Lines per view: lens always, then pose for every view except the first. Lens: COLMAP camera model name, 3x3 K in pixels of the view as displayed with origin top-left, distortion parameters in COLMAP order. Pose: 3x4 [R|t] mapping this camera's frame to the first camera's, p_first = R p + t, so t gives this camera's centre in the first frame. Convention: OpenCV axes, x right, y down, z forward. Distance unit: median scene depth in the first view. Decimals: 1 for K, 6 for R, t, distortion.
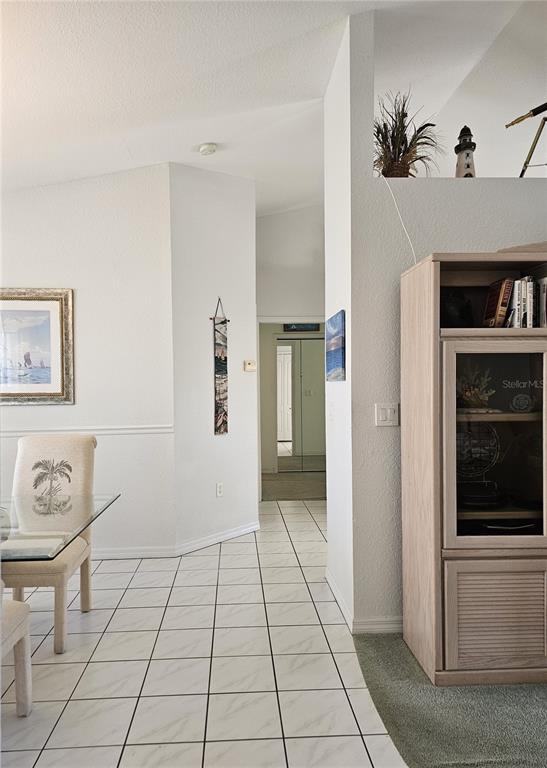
lens RADIAL K [[507.2, 0, 265.4], [0, 507.2, 388.2], [0, 0, 1]] dist [0.048498, -0.040826]
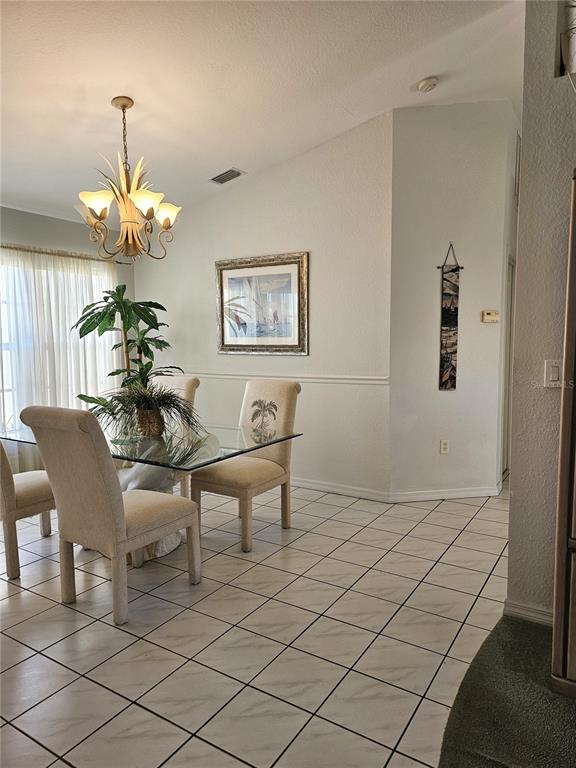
lens RADIAL K [[509.0, 0, 280.5], [0, 509.0, 384.5], [0, 0, 1]] dist [0.049812, -0.037617]
pose [[0.808611, 0.053906, -0.585869, 0.247043], [-0.004465, 0.996327, 0.085510, 0.000323], [0.588327, -0.066529, 0.805882, 0.042862]]
